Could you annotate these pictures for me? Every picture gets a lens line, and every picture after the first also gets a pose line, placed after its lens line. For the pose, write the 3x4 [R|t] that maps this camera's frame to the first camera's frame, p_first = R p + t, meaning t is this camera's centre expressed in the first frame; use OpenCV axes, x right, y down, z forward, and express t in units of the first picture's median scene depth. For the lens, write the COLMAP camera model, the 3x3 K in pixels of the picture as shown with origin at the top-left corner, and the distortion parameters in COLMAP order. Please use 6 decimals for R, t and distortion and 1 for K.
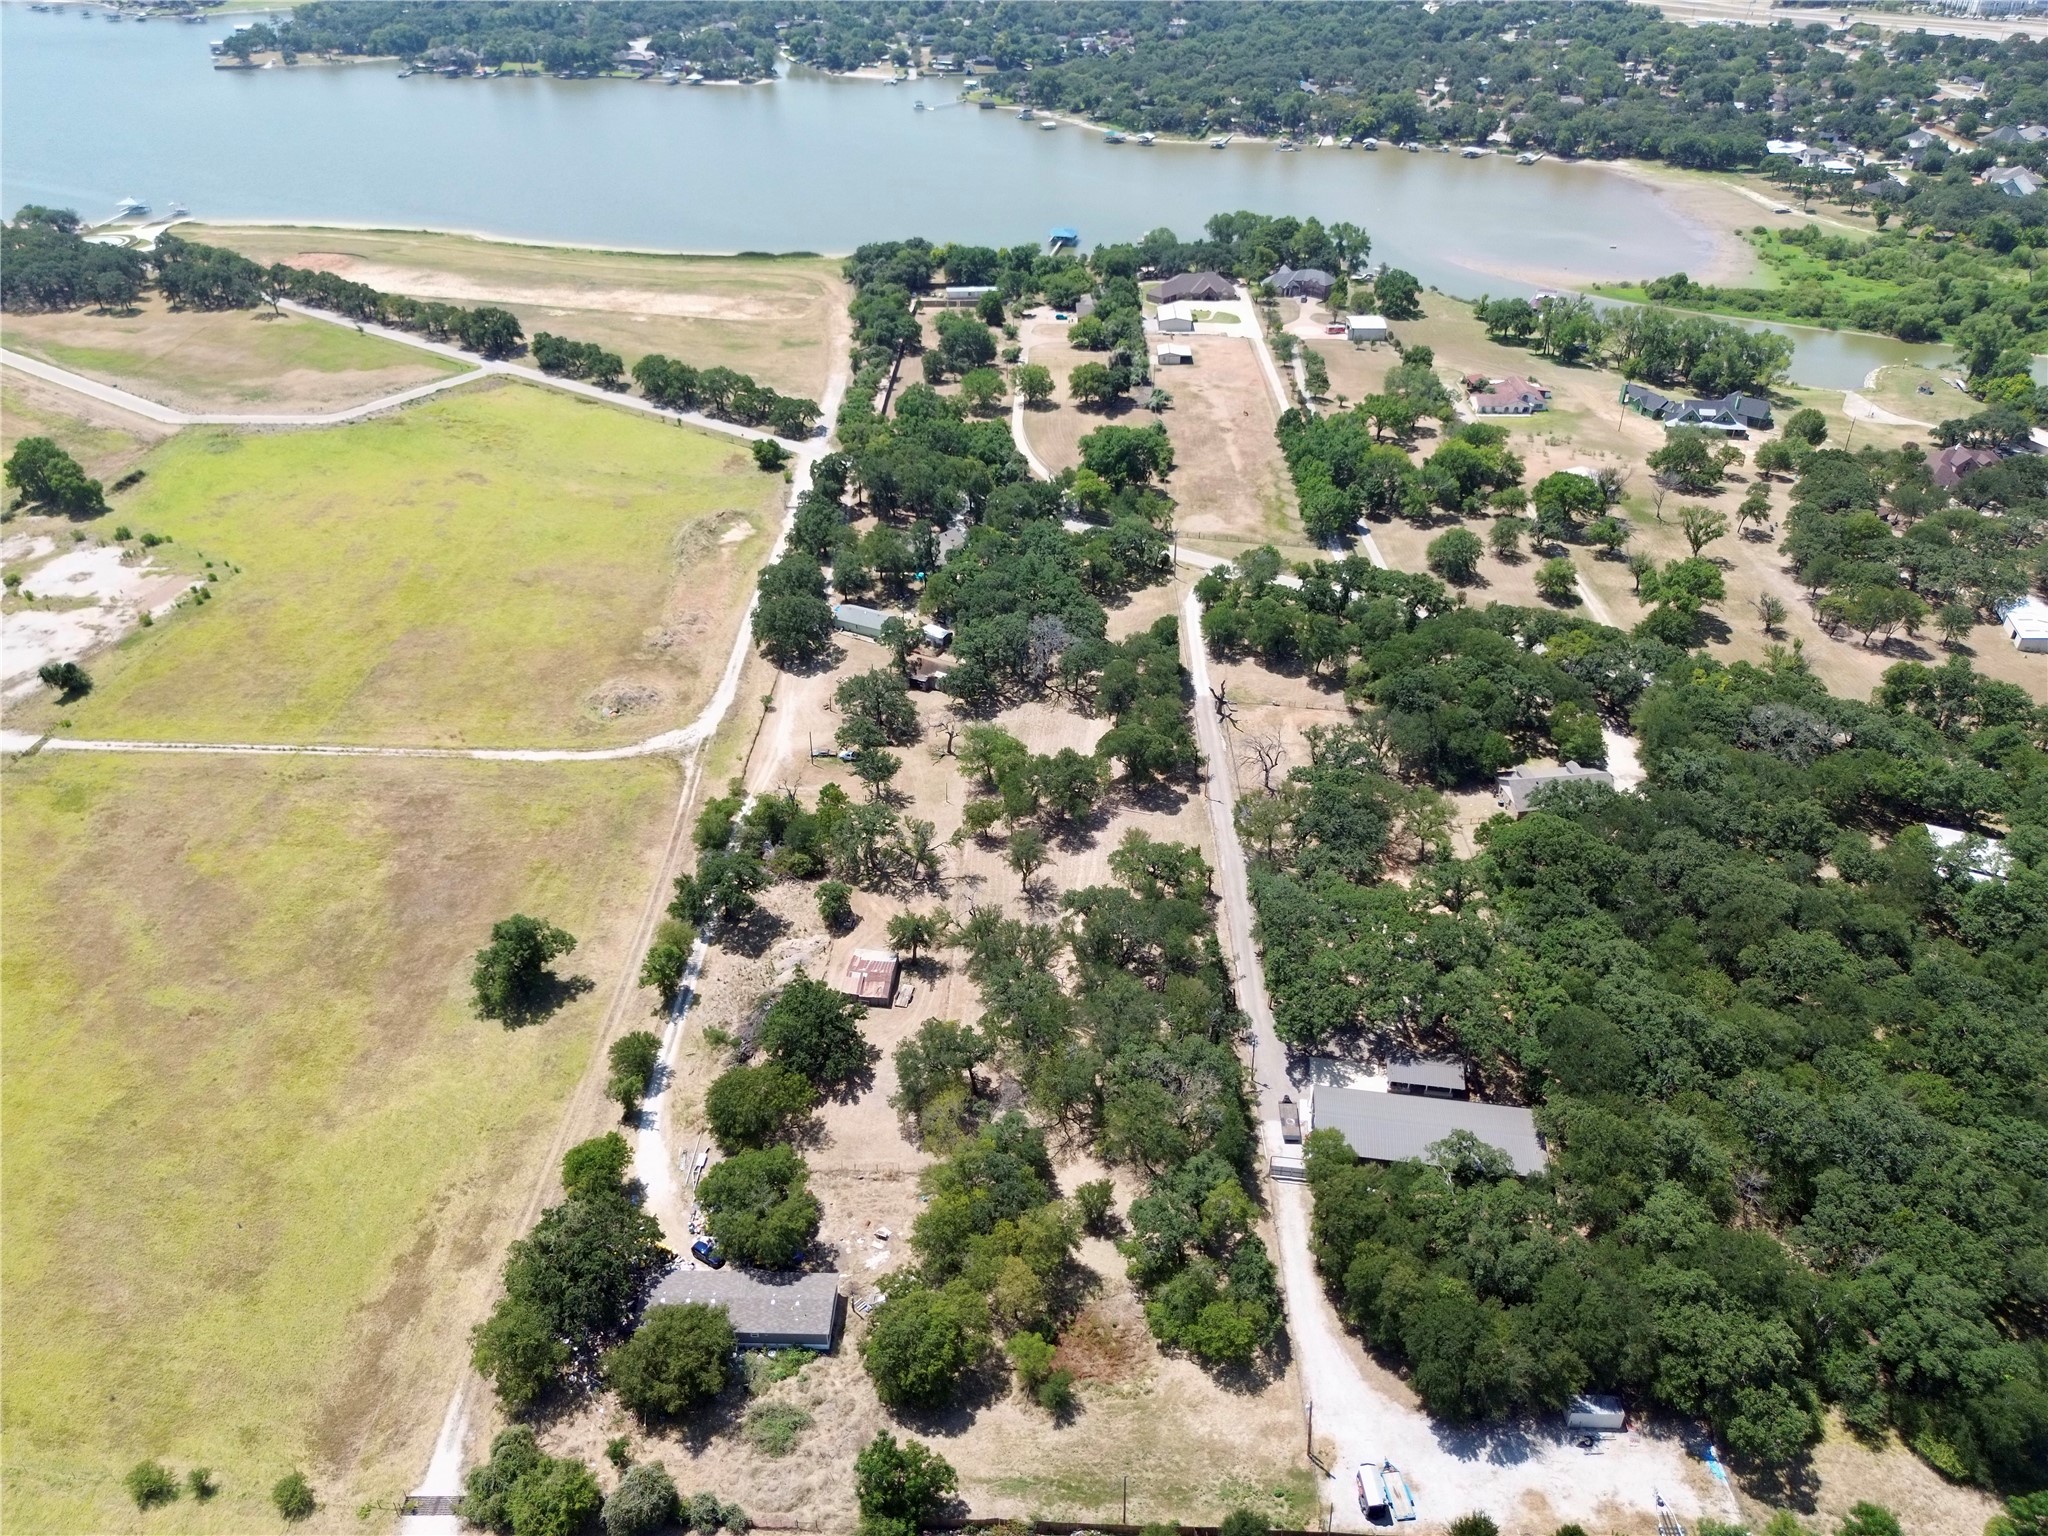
lens RADIAL K [[1447.5, 0, 1024.0], [0, 1447.5, 768.0], [0, 0, 1]] dist [0.060173, -0.056429]
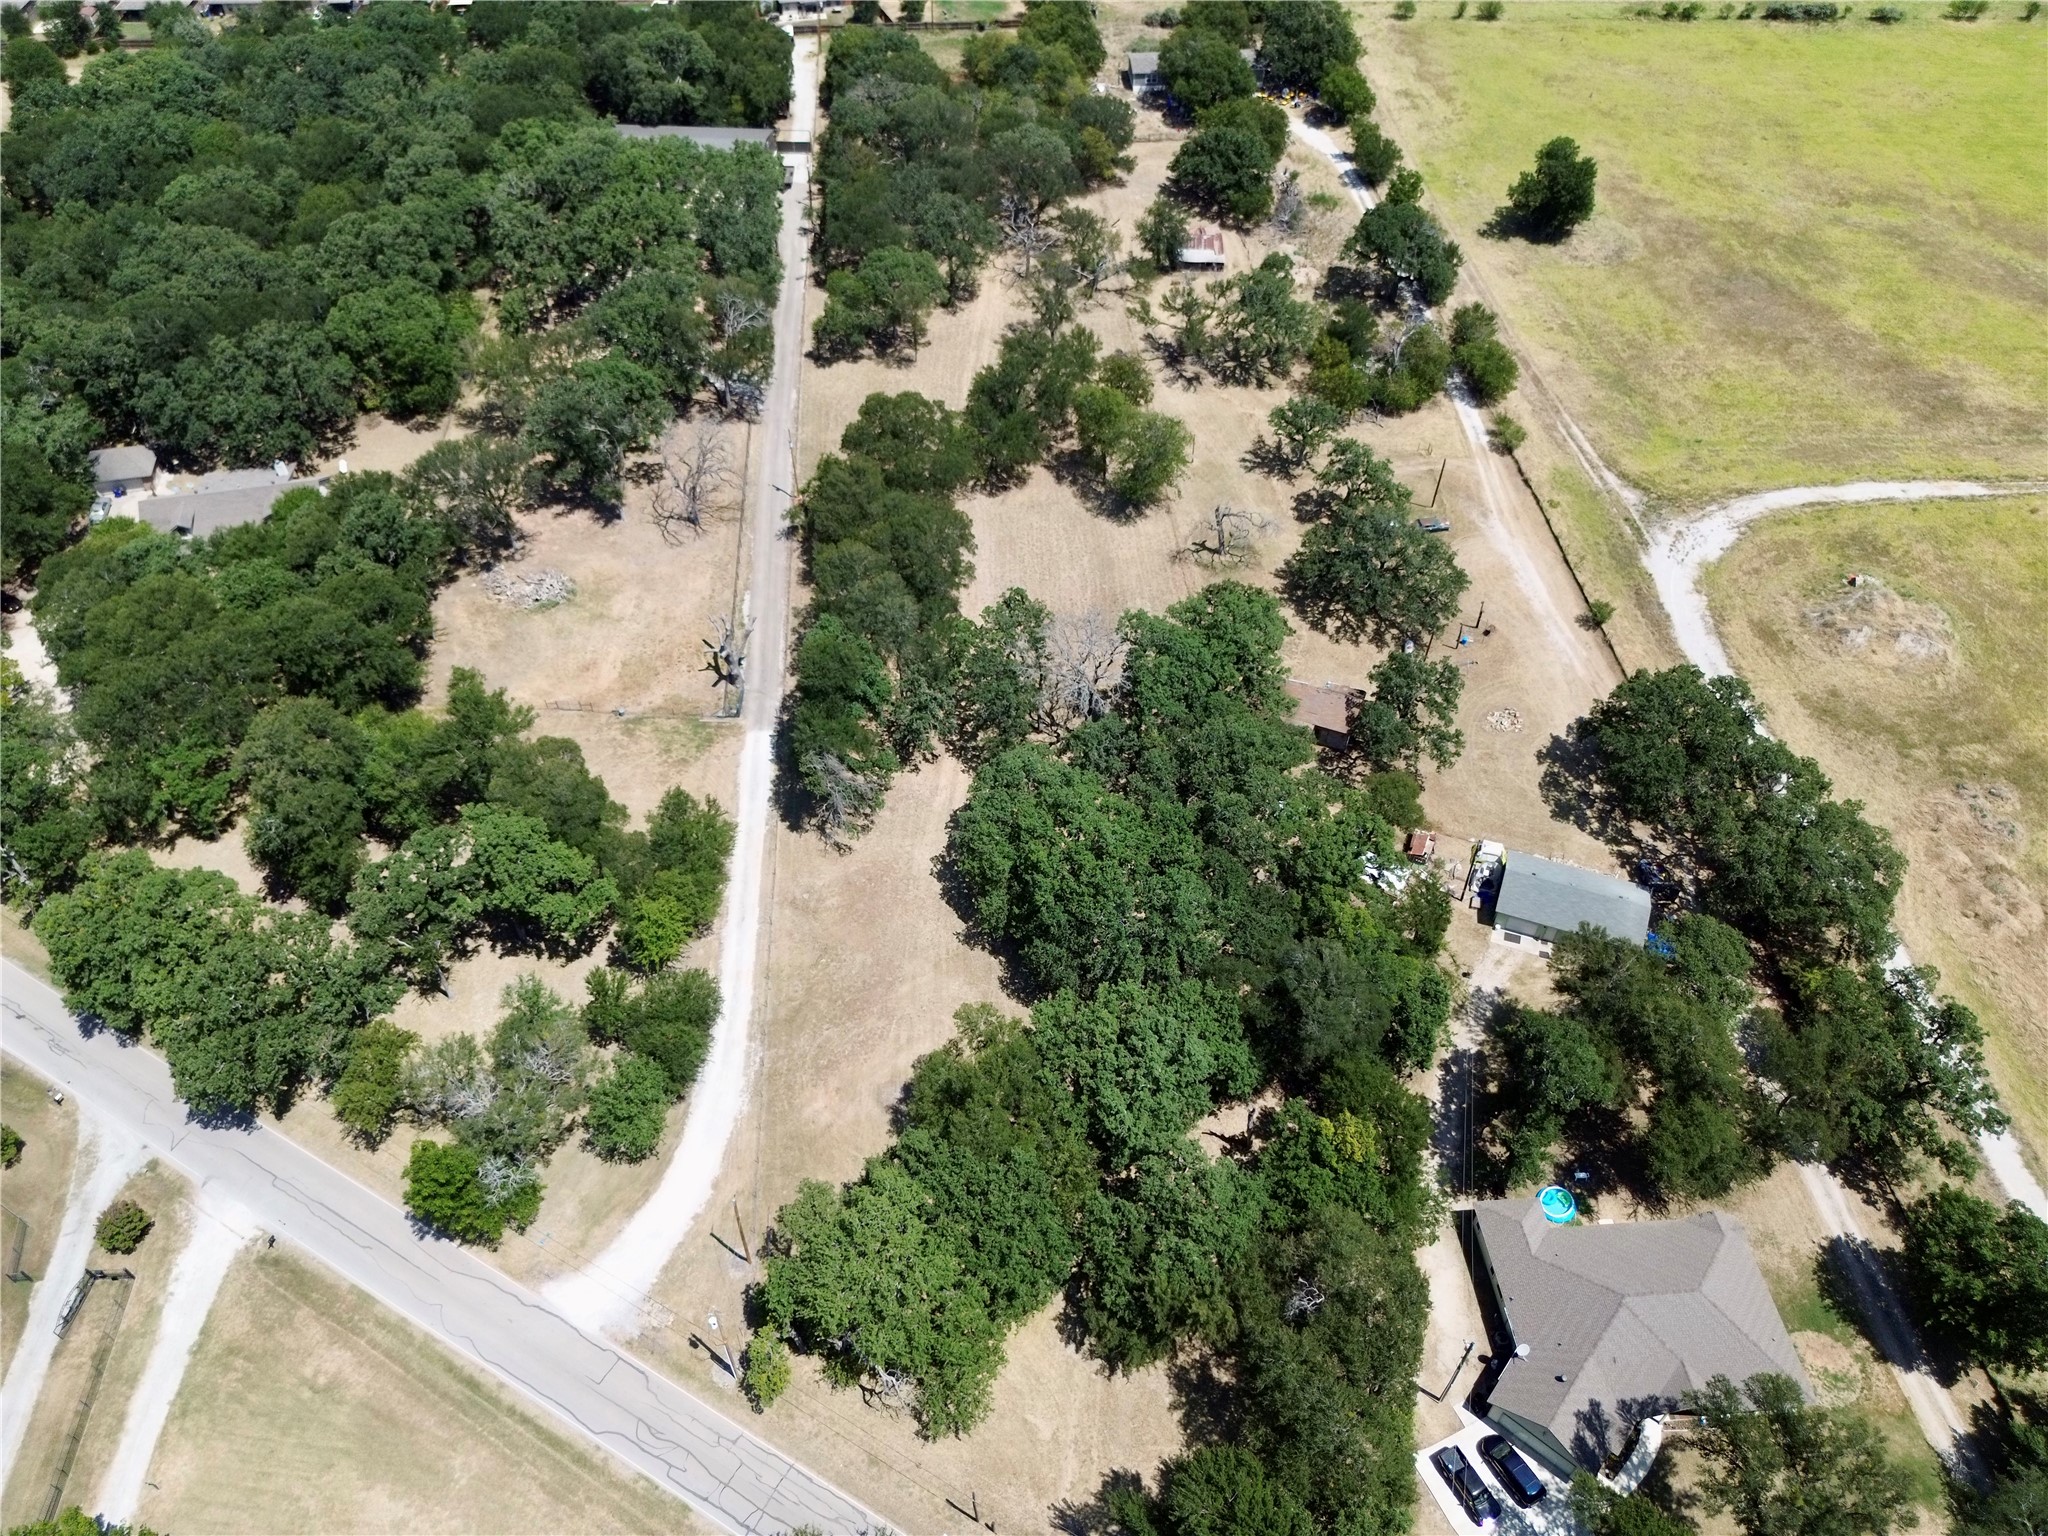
lens RADIAL K [[1447.5, 0, 1024.0], [0, 1447.5, 768.0], [0, 0, 1]] dist [0.060173, -0.056429]
pose [[-0.995848, 0.067301, -0.061291, 0.070012], [-0.048086, 0.182775, 0.981978, -0.577049], [0.077290, 0.980849, -0.178780, 1.194458]]
